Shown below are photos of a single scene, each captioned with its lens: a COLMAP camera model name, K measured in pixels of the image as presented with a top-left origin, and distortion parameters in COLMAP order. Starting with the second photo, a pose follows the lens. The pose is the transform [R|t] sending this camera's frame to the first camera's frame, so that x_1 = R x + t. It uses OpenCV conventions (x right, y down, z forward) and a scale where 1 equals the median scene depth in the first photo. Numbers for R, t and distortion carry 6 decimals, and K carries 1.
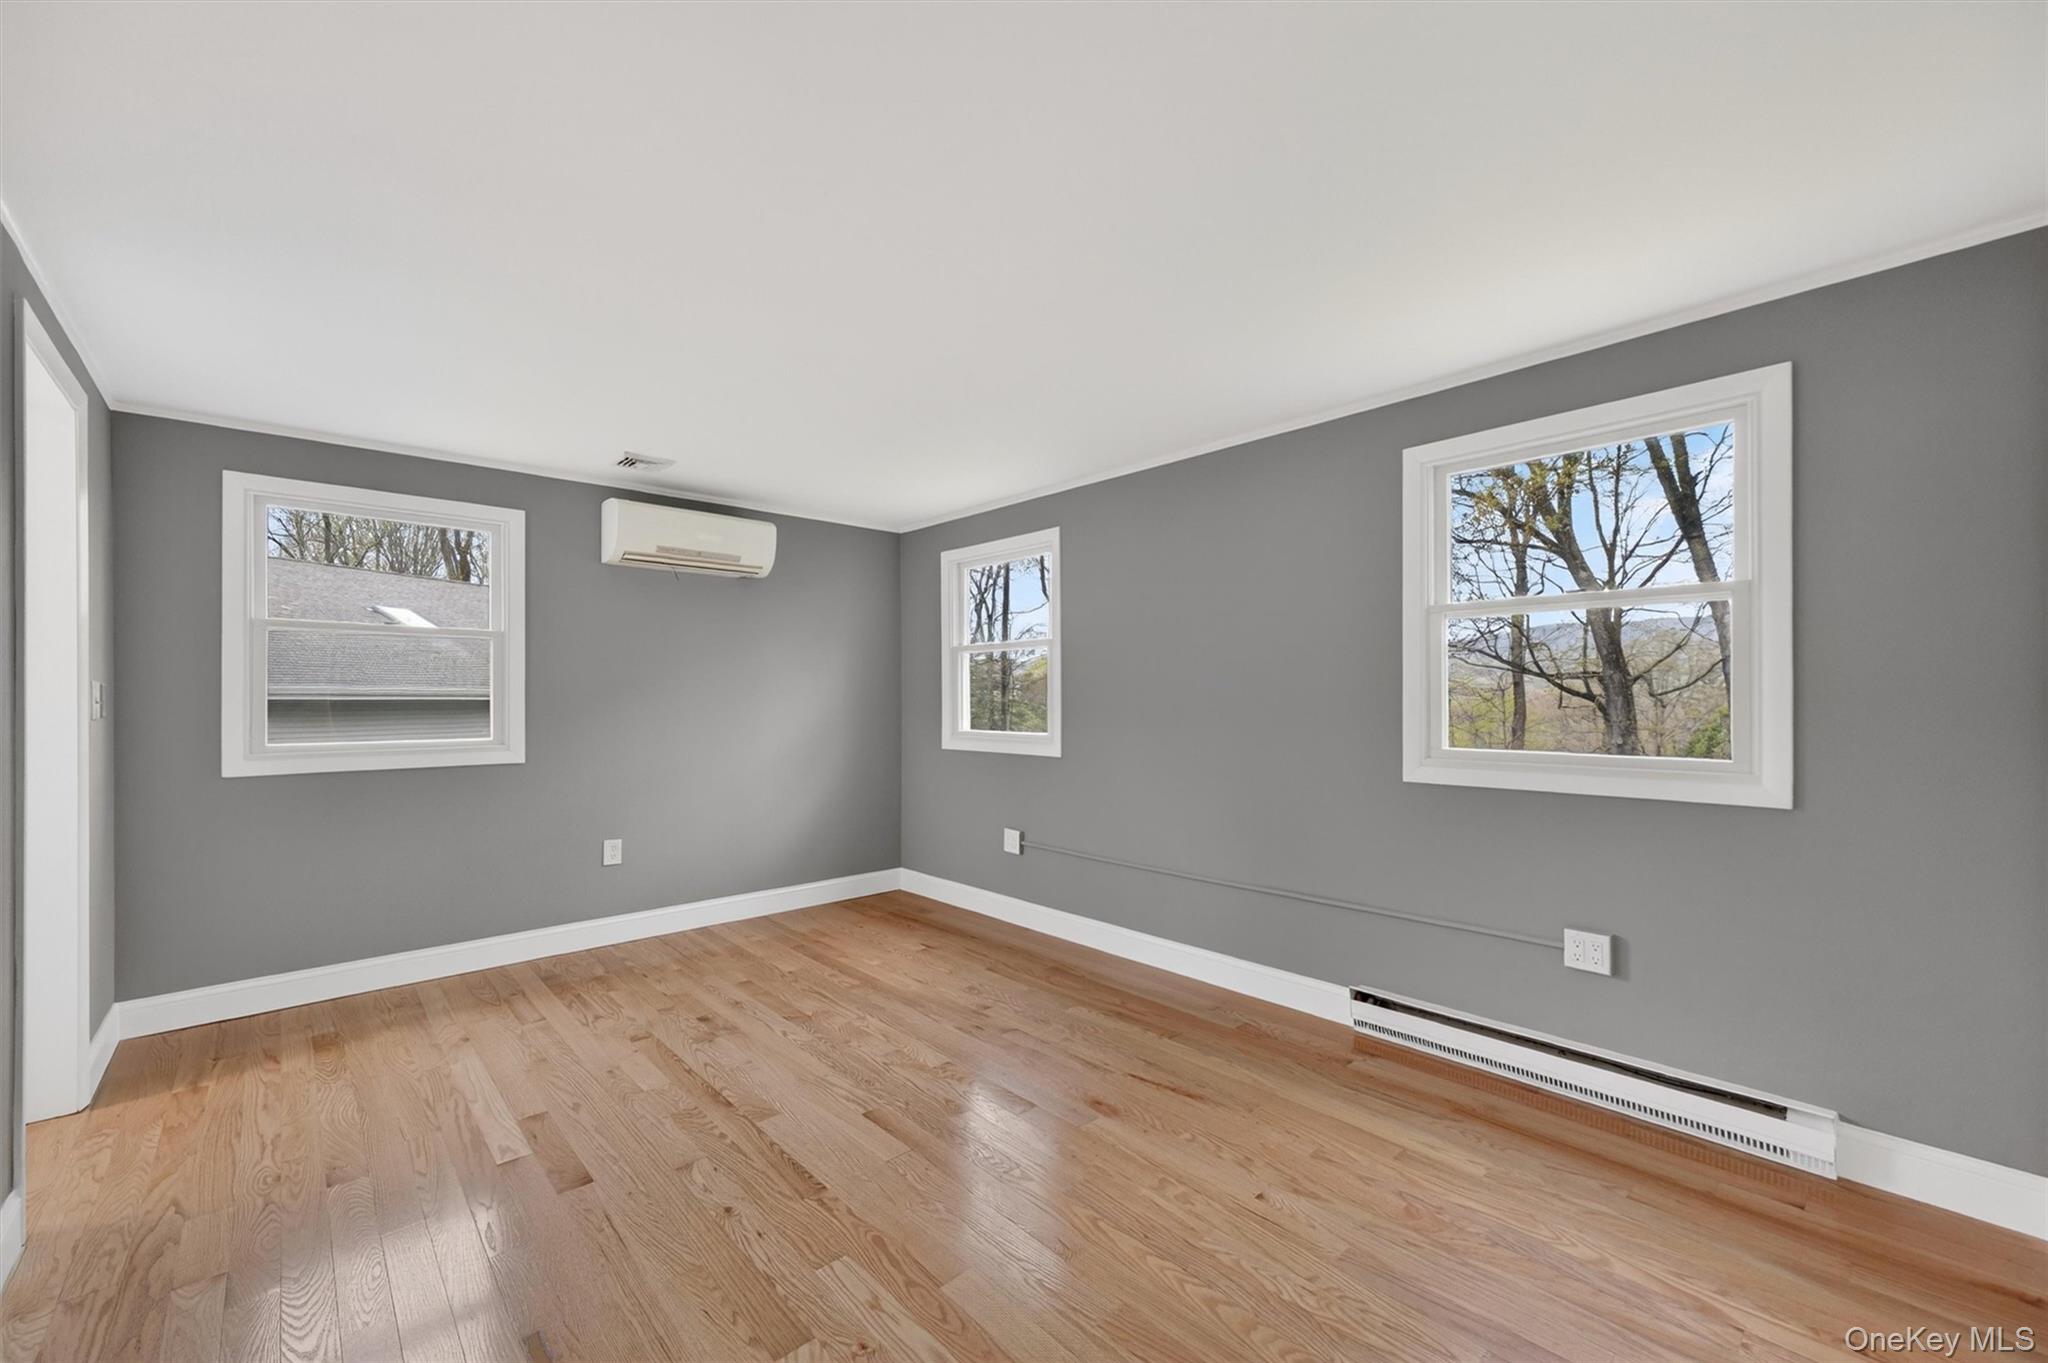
lens RADIAL K [[844.5, 0, 1028.6], [0, 844.5, 698.6], [0, 0, 1]] dist [0.000503, 0.001242]
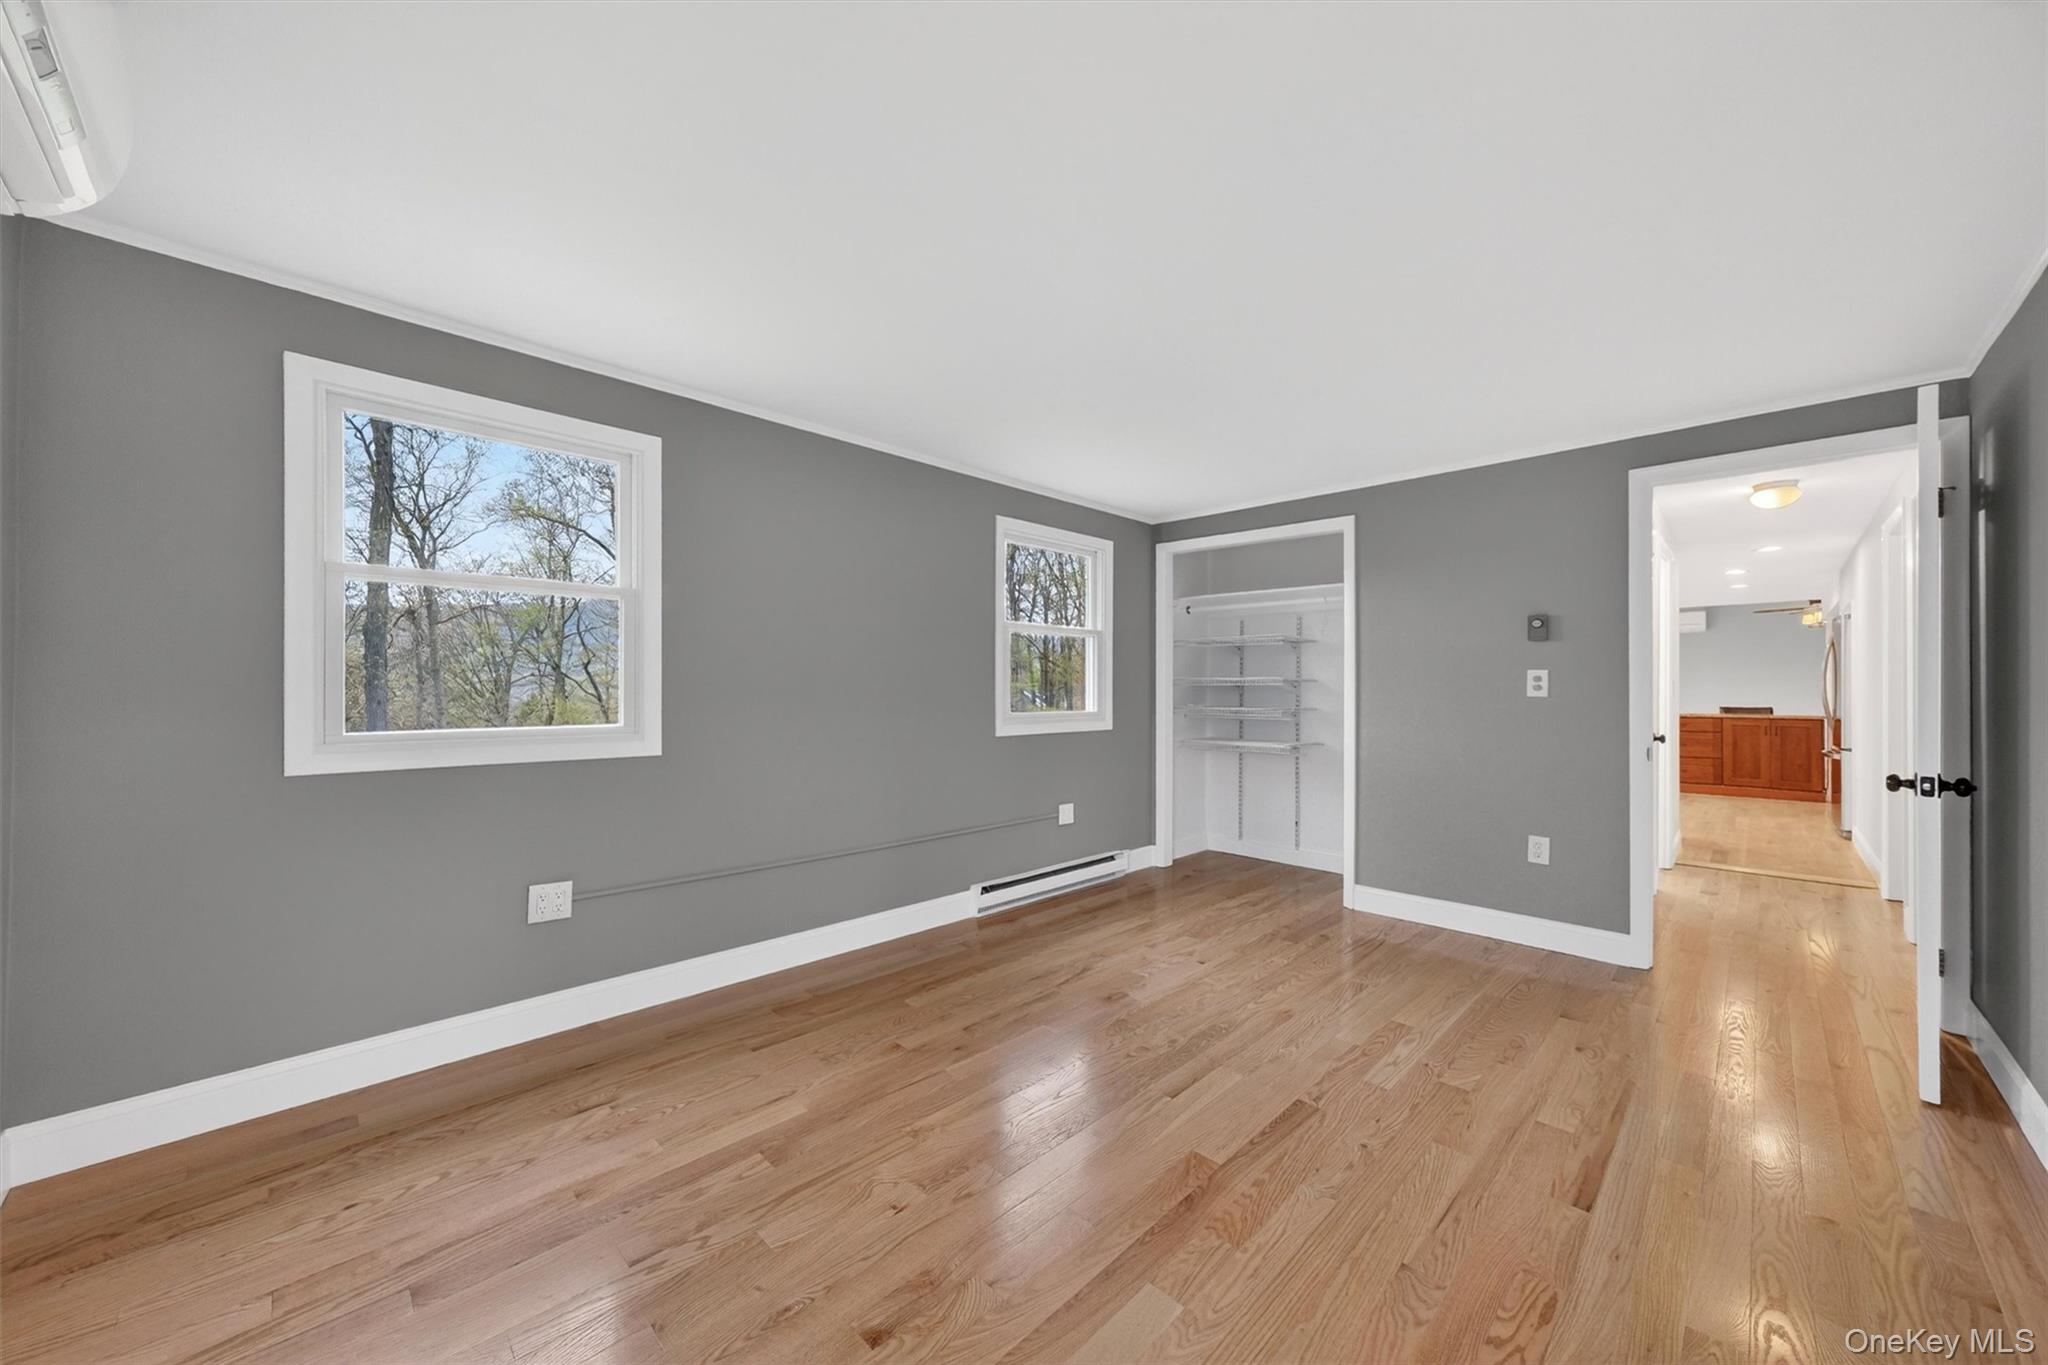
lens RADIAL K [[753.4, 0, 1023.0], [0, 753.4, 677.4], [0, 0, 1]] dist [-0.001202, -0.000419]
pose [[-0.068872, 0.010992, 0.997565, -0.870776], [-0.013796, 0.999833, -0.011969, 0.007716], [-0.997530, -0.014587, -0.068709, 1.008455]]
